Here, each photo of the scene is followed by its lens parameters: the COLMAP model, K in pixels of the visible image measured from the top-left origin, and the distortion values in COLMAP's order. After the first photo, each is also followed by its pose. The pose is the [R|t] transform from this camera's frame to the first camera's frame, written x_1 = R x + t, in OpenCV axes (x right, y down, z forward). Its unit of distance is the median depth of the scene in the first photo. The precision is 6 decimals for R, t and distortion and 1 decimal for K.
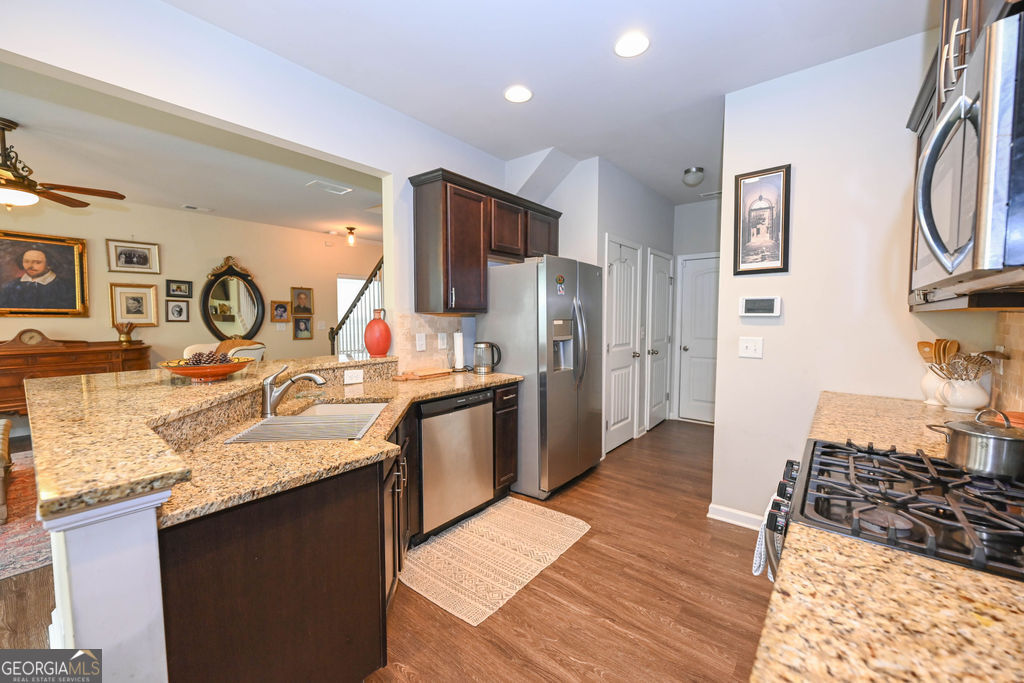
lens RADIAL K [[407.3, 0, 510.2], [0, 407.3, 342.2], [0, 0, 1]] dist [-0.000416, 0.000251]
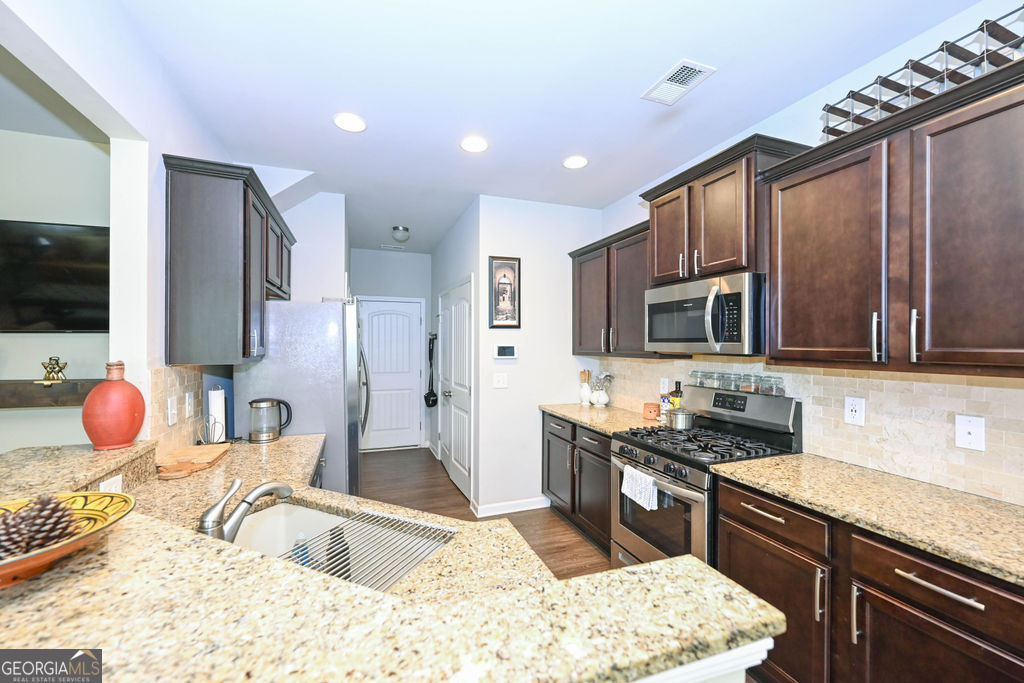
lens RADIAL K [[407.3, 0, 510.2], [0, 407.3, 342.2], [0, 0, 1]] dist [-0.000416, 0.000251]
pose [[0.511263, 0.004155, 0.859414, -0.597818], [0.054757, 0.997799, -0.037398, -0.065949], [-0.857678, 0.066179, 0.509910, 0.263137]]
